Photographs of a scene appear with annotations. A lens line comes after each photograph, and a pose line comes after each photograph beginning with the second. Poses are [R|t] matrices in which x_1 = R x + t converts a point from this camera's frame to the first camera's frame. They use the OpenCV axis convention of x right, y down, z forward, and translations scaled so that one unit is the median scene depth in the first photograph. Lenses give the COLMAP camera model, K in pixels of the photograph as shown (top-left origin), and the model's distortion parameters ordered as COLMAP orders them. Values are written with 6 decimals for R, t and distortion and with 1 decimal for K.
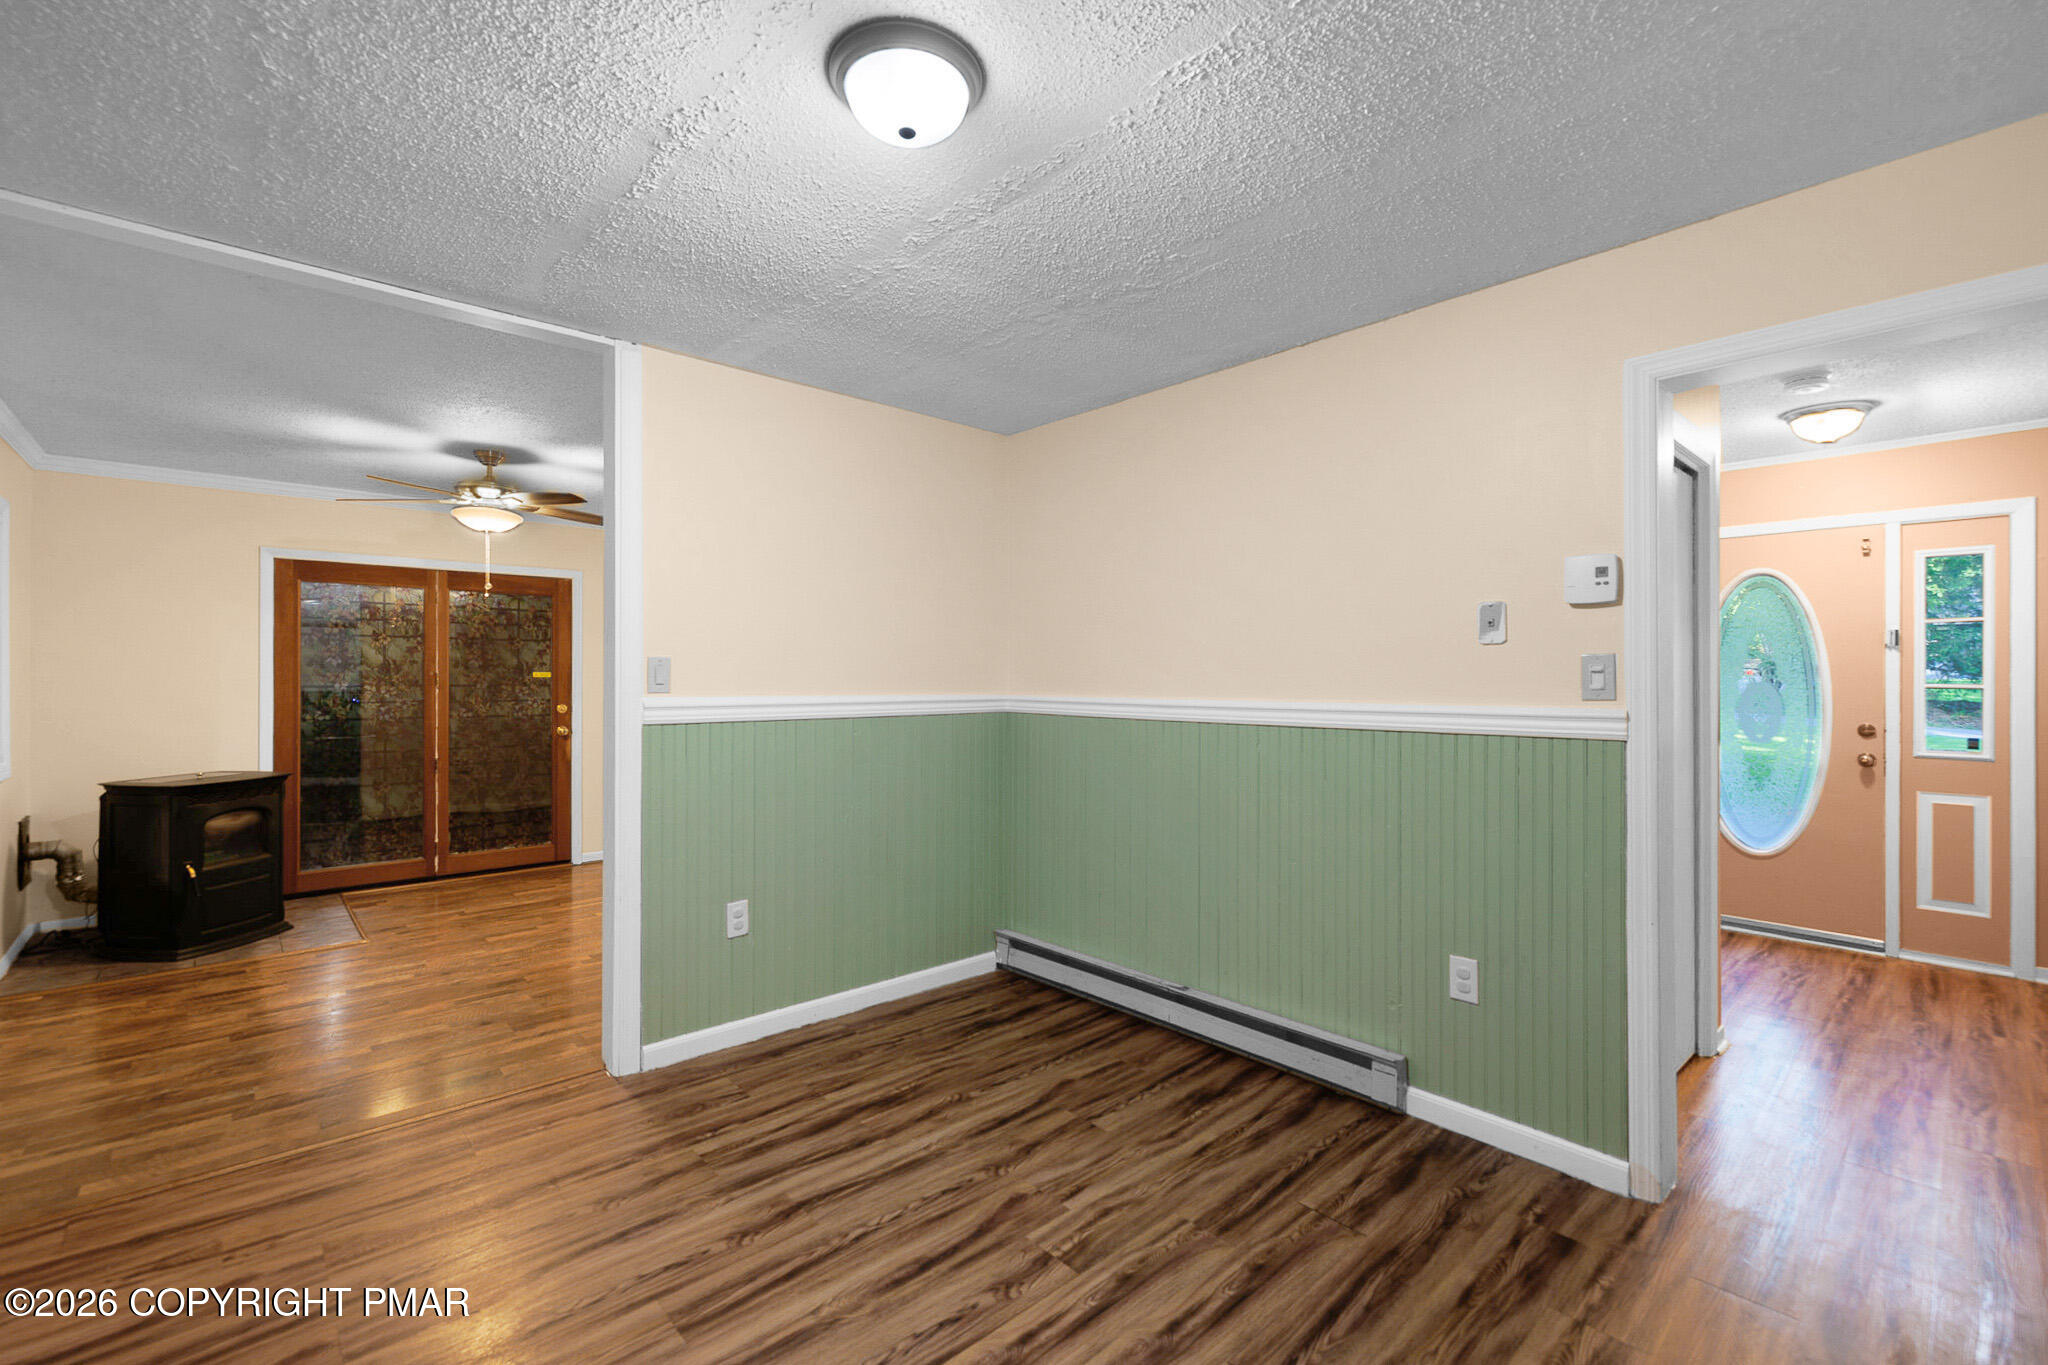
lens RADIAL K [[844.3, 0, 980.4], [0, 844.3, 675.3], [0, 0, 1]] dist [0.003294, -0.000133]
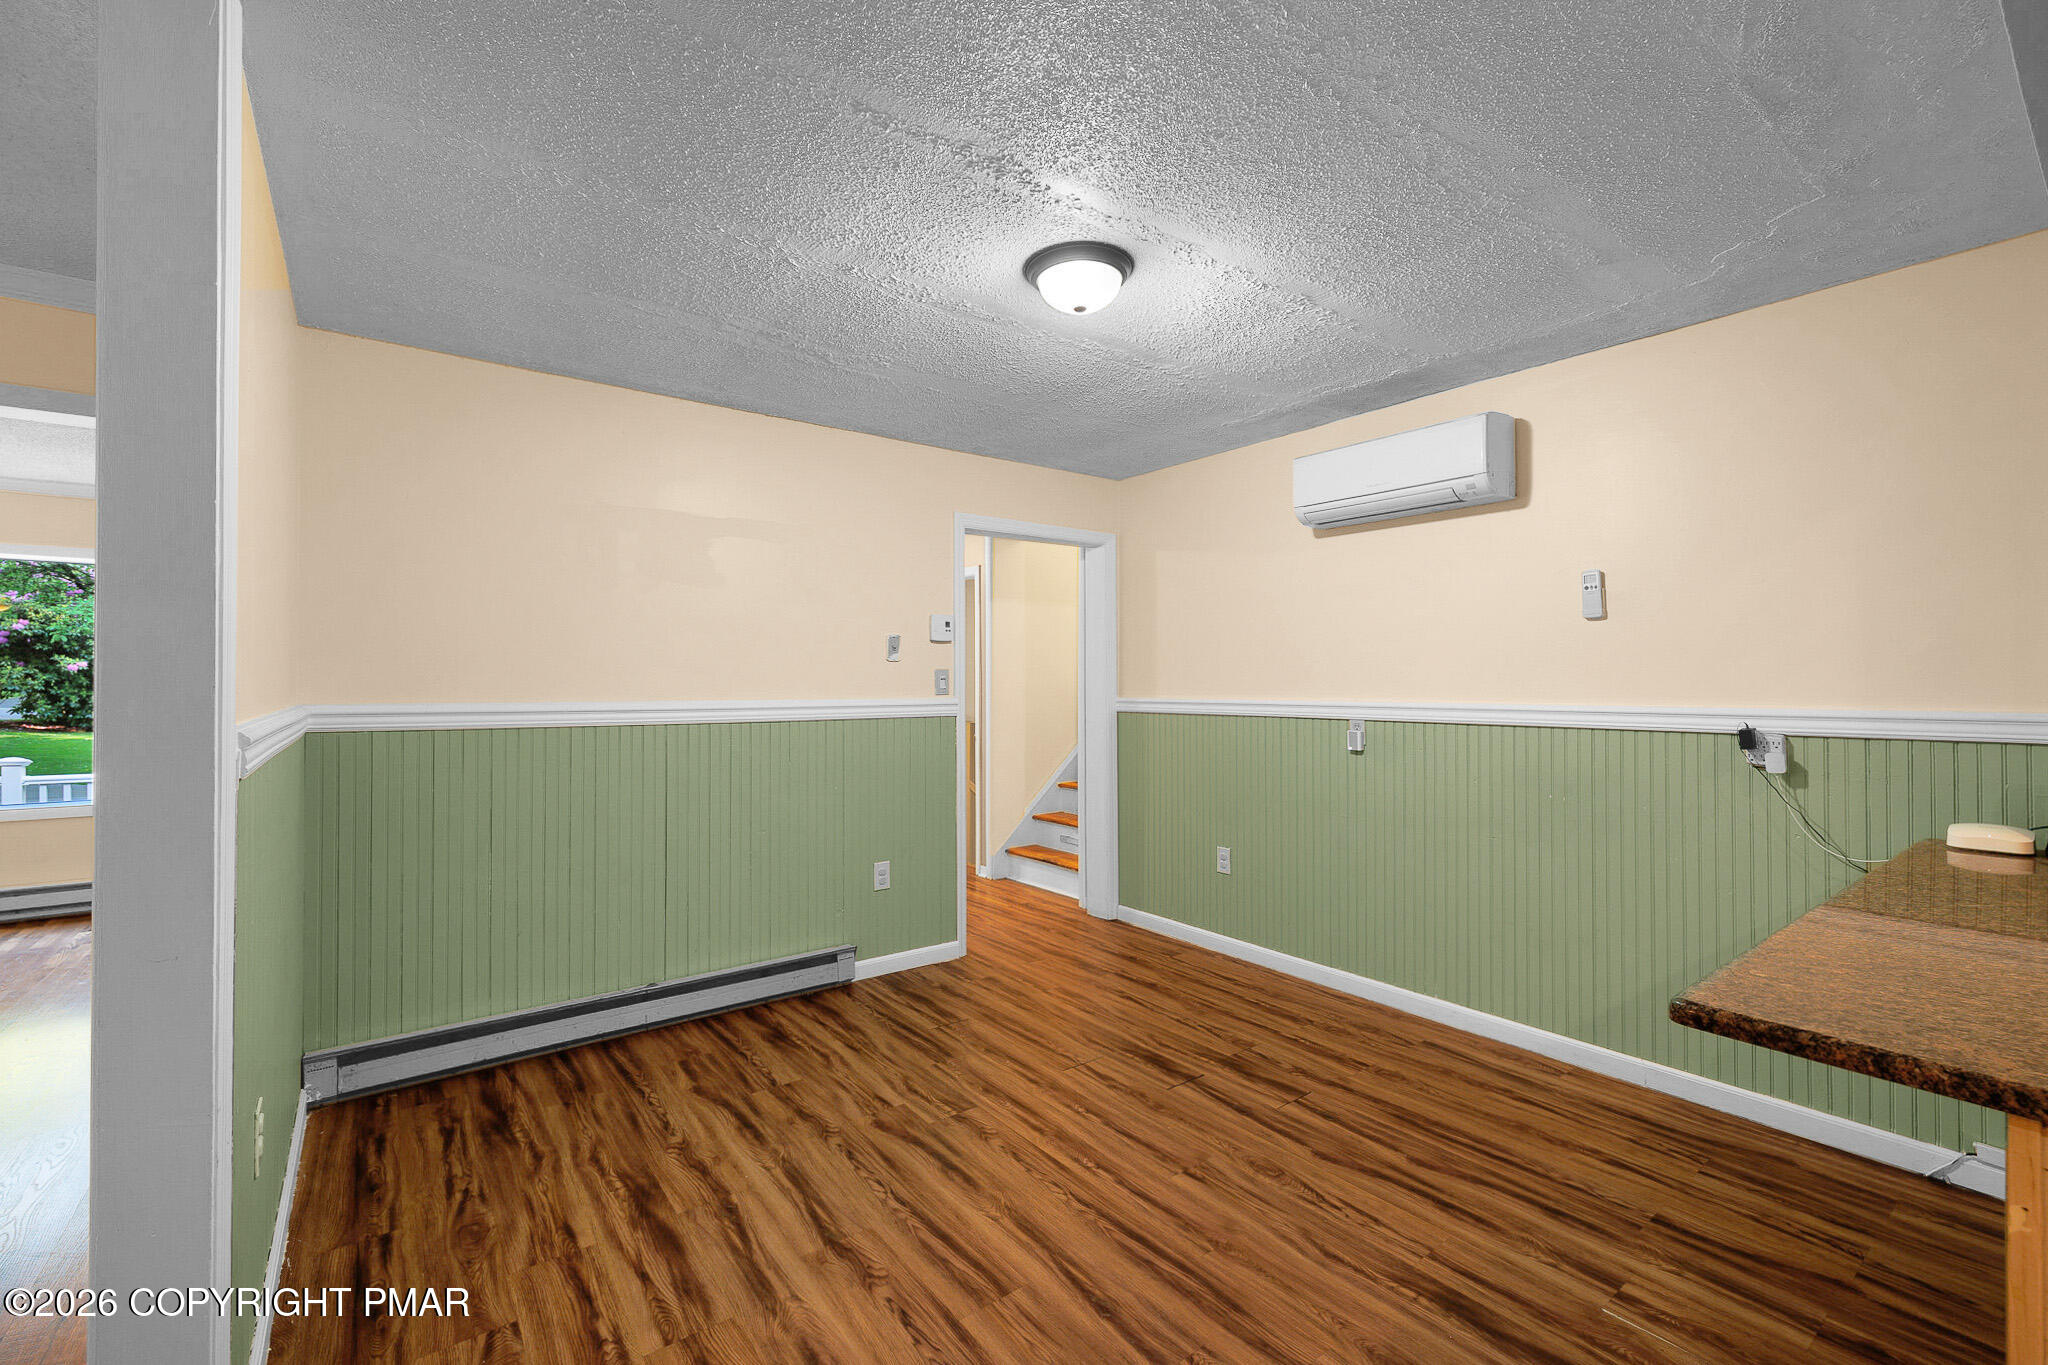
lens RADIAL K [[844.8, 0, 1024.0], [0, 844.8, 682.5], [0, 0, 1]] dist [-0.000562, -0.000064]
pose [[0.096600, 0.005006, 0.995311, -0.750583], [-0.003307, 0.999983, -0.004708, 0.010189], [-0.995318, -0.002837, 0.096615, 0.471278]]
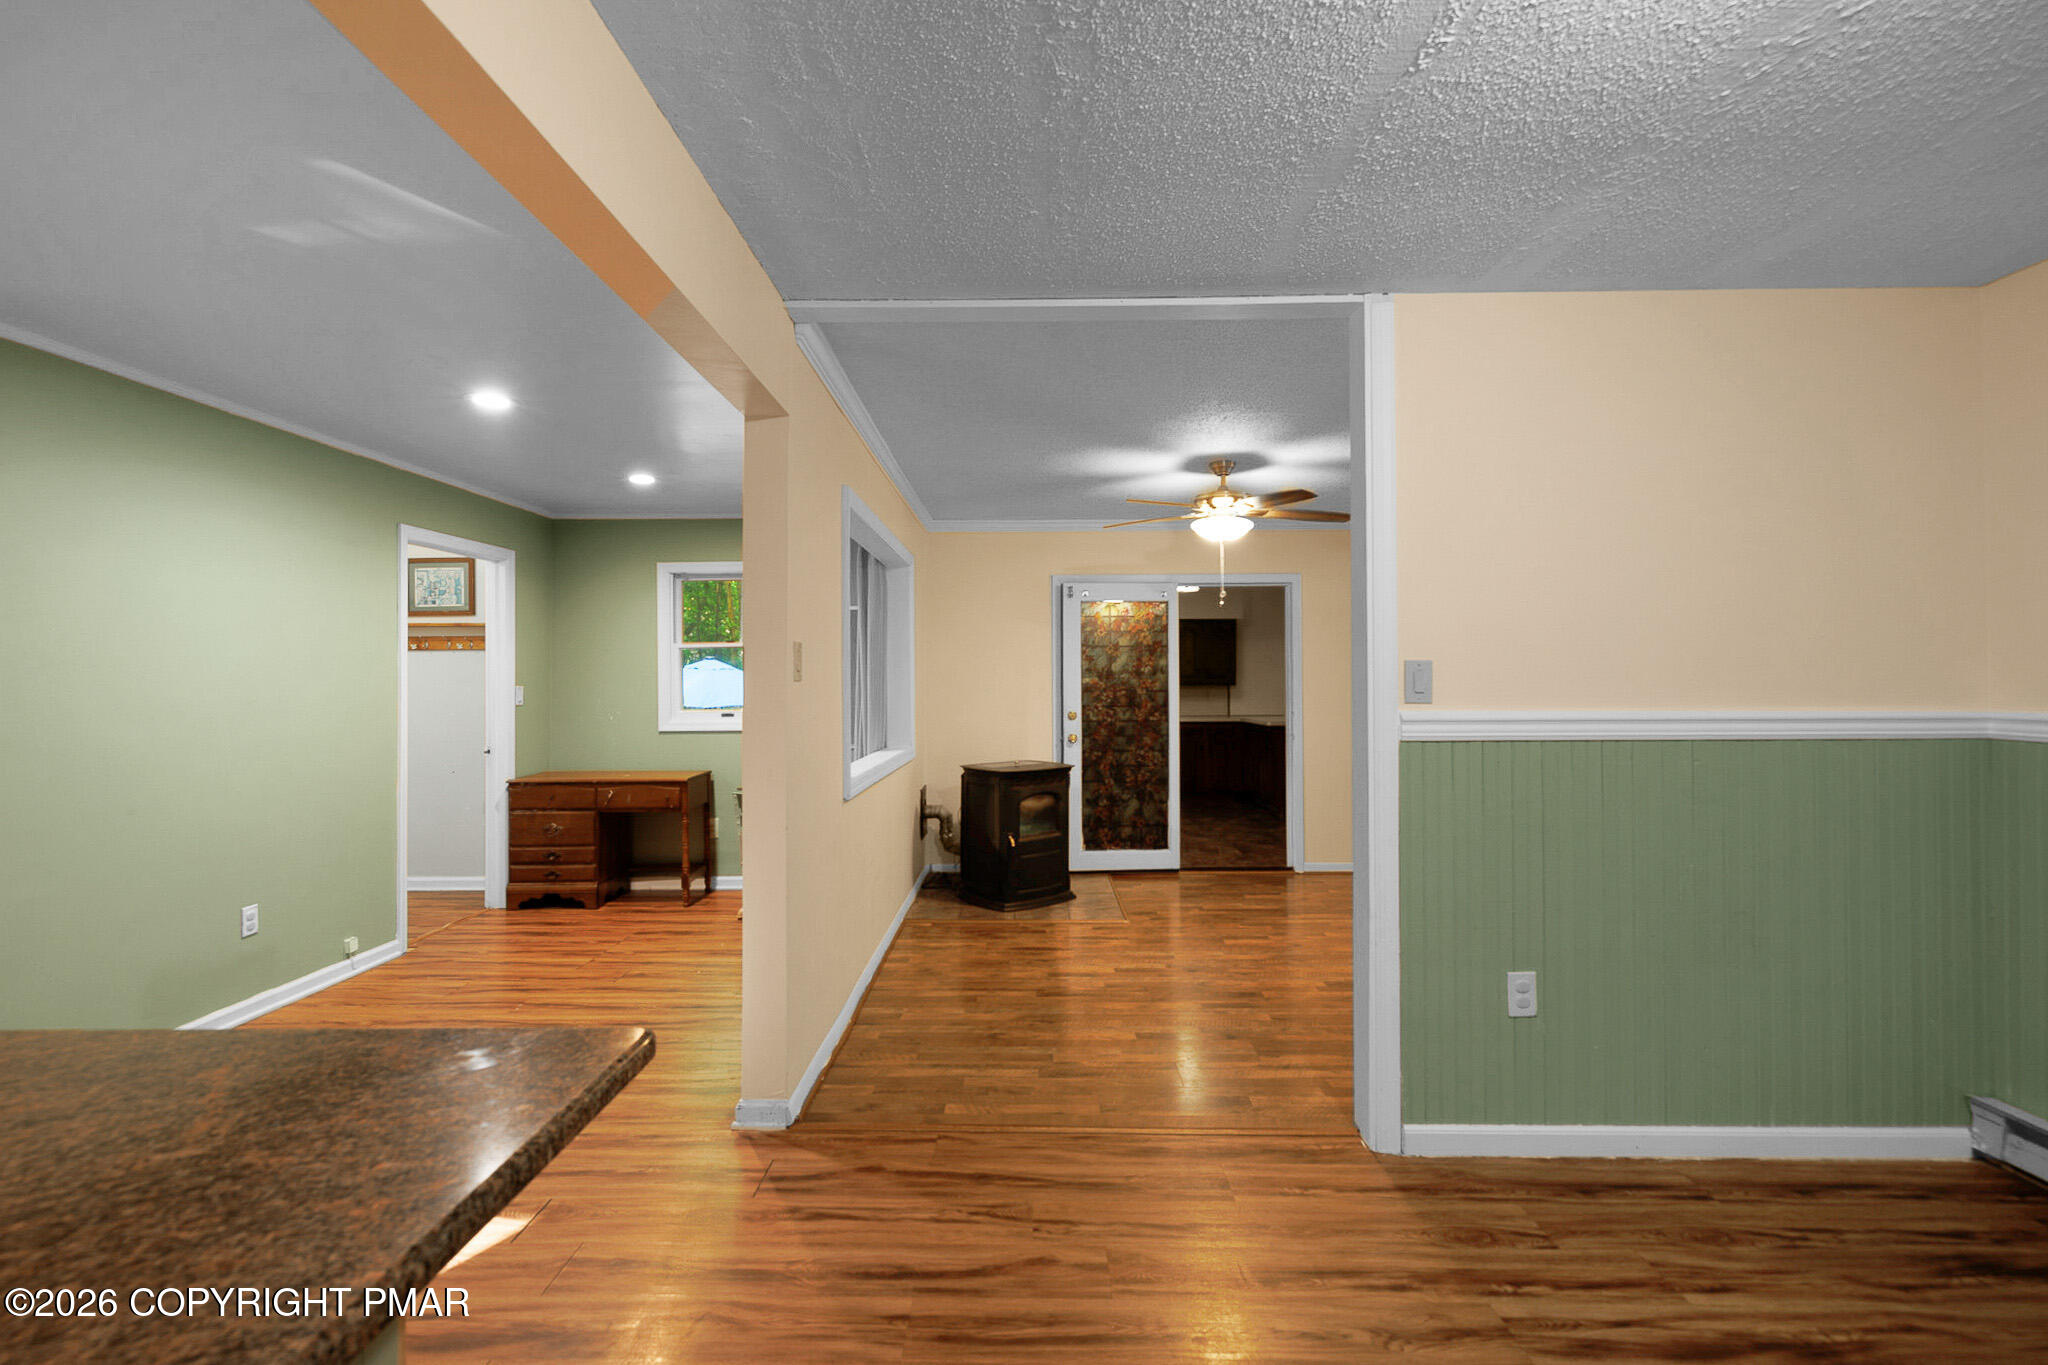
lens RADIAL K [[900.9, 0, 1018.6], [0, 900.9, 675.9], [0, 0, 1]] dist [-0.000091, -0.000145]
pose [[0.736451, -0.008610, -0.676437, -0.071005], [0.005835, 0.999963, -0.006376, -0.002935], [0.676466, 0.000748, 0.736473, 0.080636]]
